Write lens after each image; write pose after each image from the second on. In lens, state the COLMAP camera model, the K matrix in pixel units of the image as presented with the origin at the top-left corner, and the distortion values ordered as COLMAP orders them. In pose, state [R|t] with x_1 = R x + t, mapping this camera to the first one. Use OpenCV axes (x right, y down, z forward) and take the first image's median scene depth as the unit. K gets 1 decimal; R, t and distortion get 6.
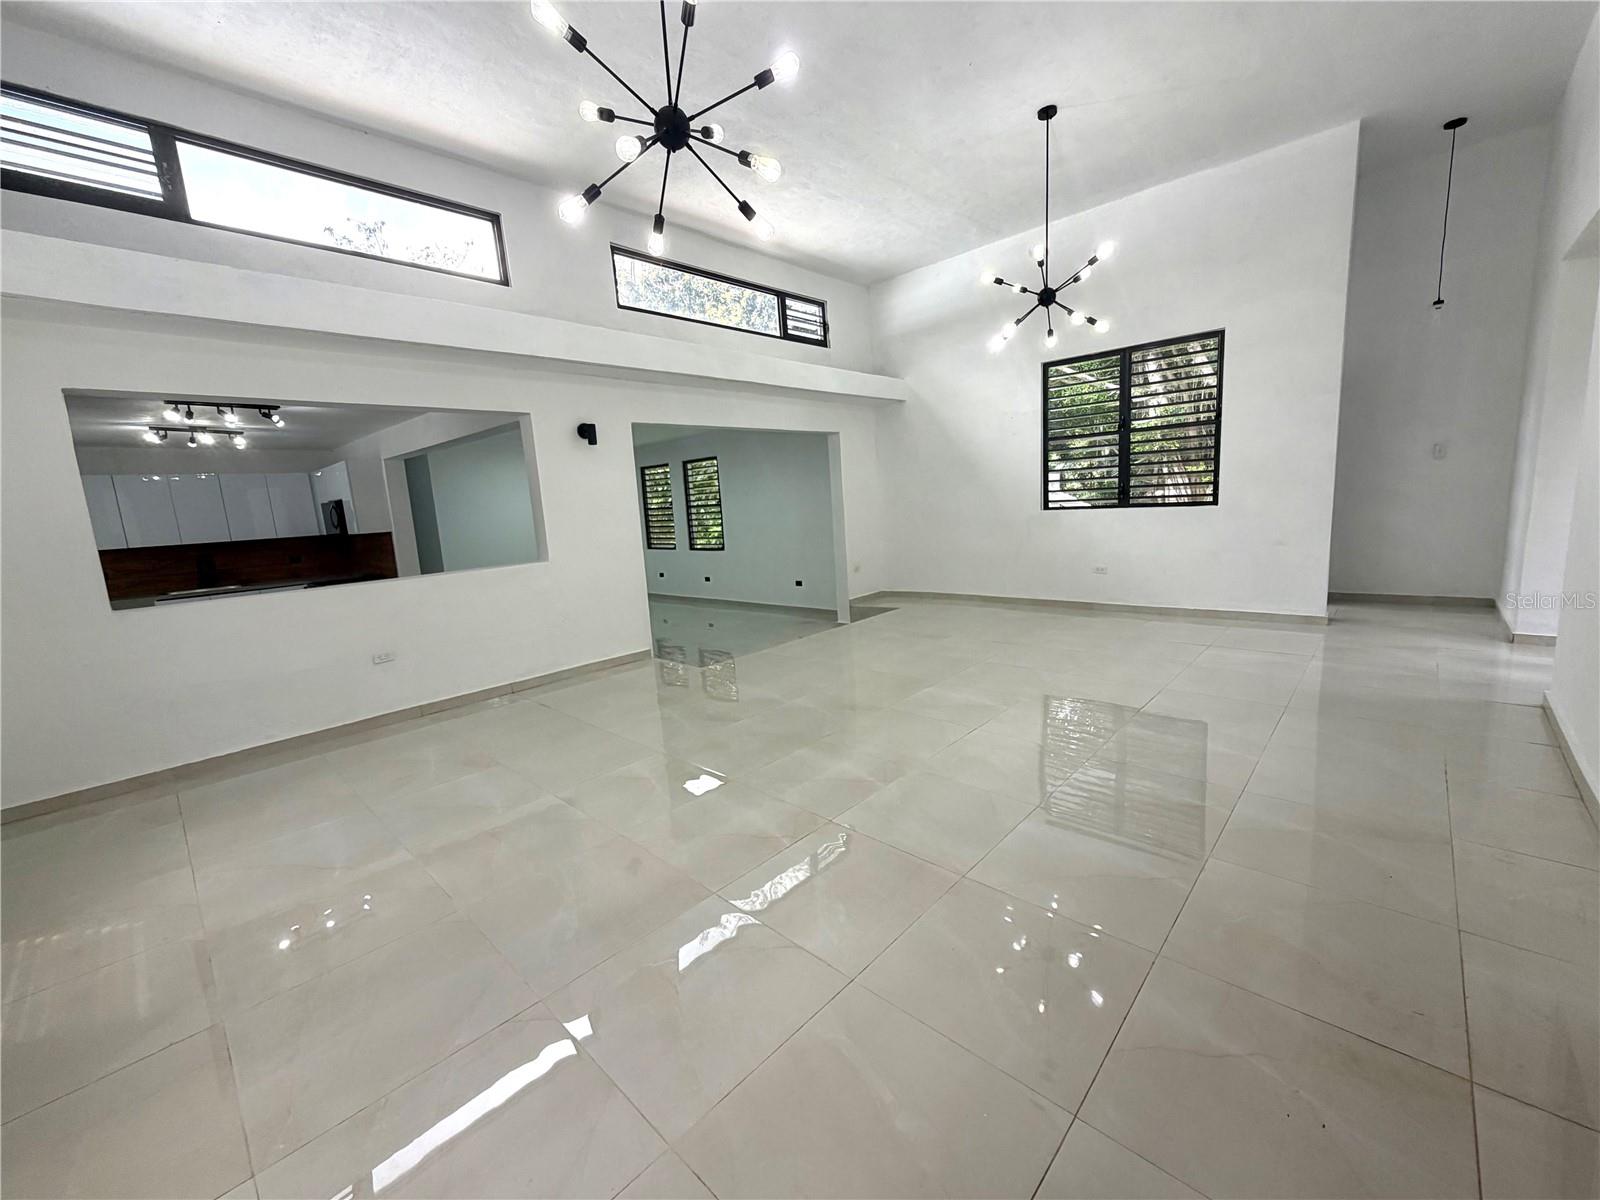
lens RADIAL K [[639.8, 0, 810.4], [0, 639.8, 594.4], [0, 0, 1]] dist [0.001711, 0.000360]
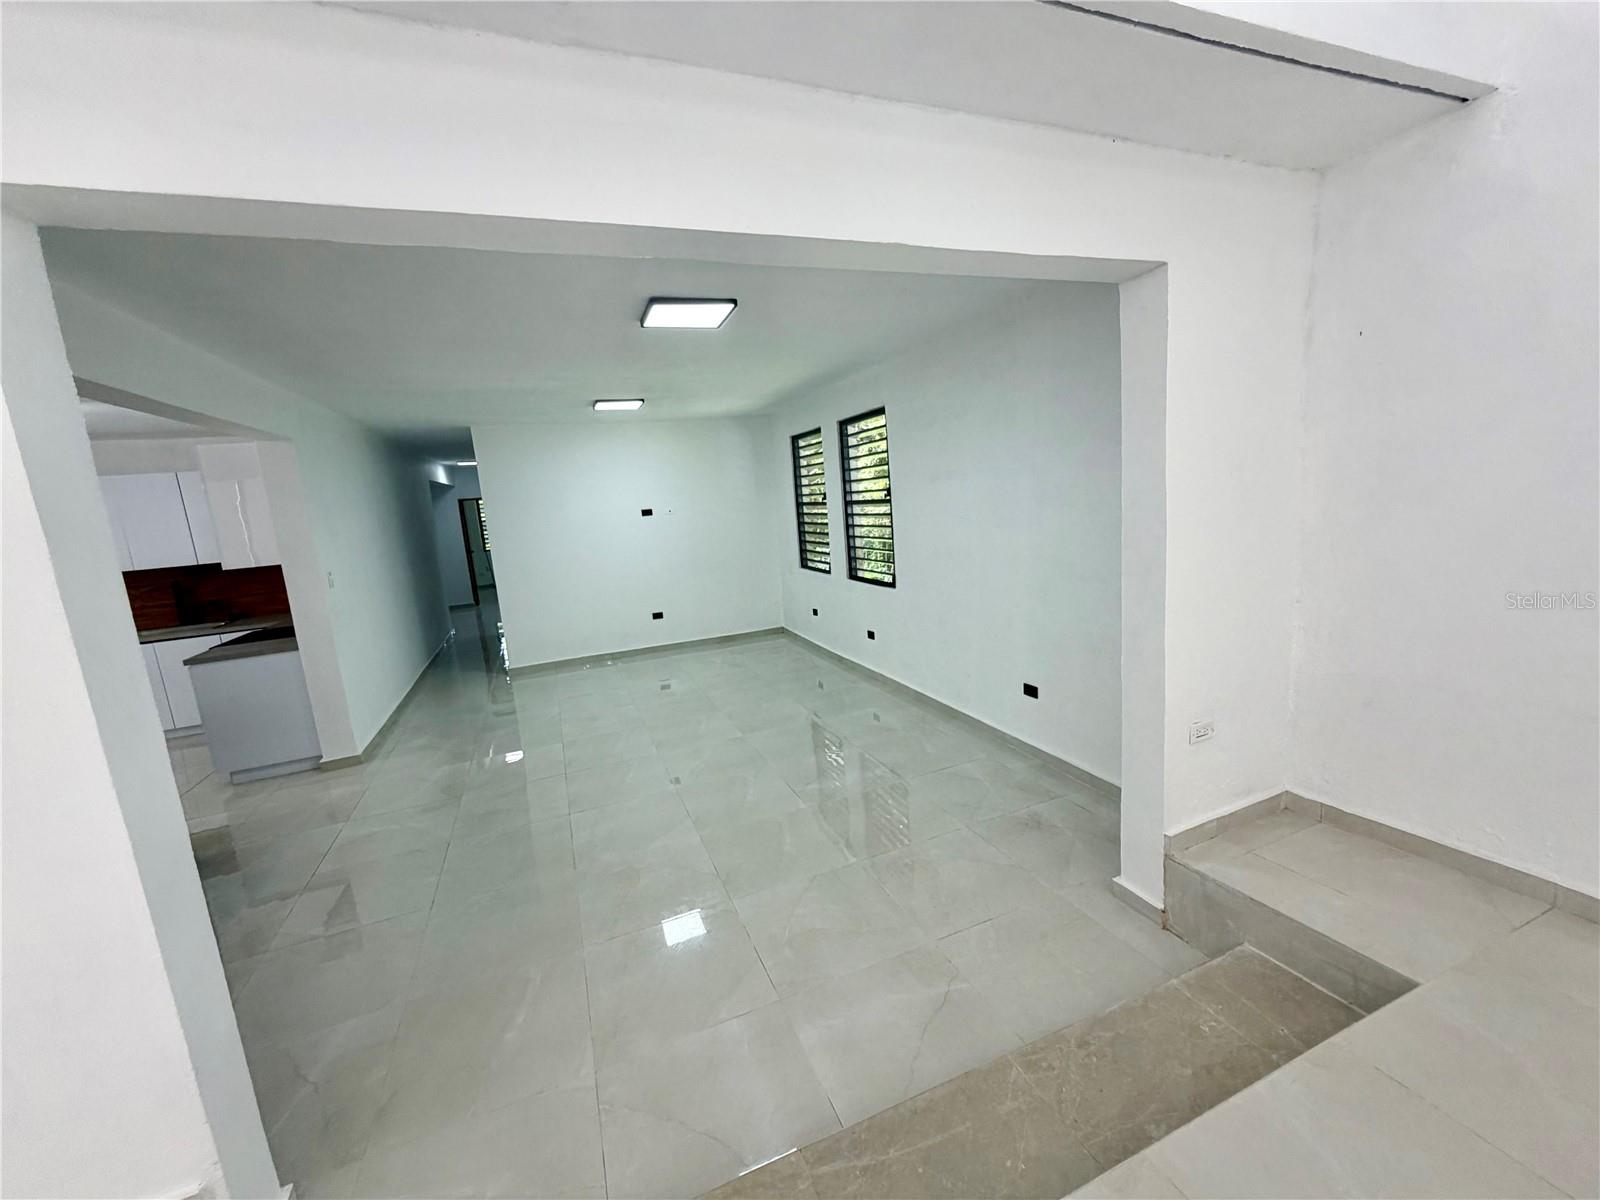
lens RADIAL K [[639.8, 0, 803.3], [0, 639.8, 598.4], [0, 0, 1]] dist [0.001711, 0.000360]
pose [[0.901998, 0.056117, -0.428077, 0.030984], [-0.036980, 0.997915, 0.052897, -0.120053], [0.430153, -0.031882, 0.902193, 0.696374]]
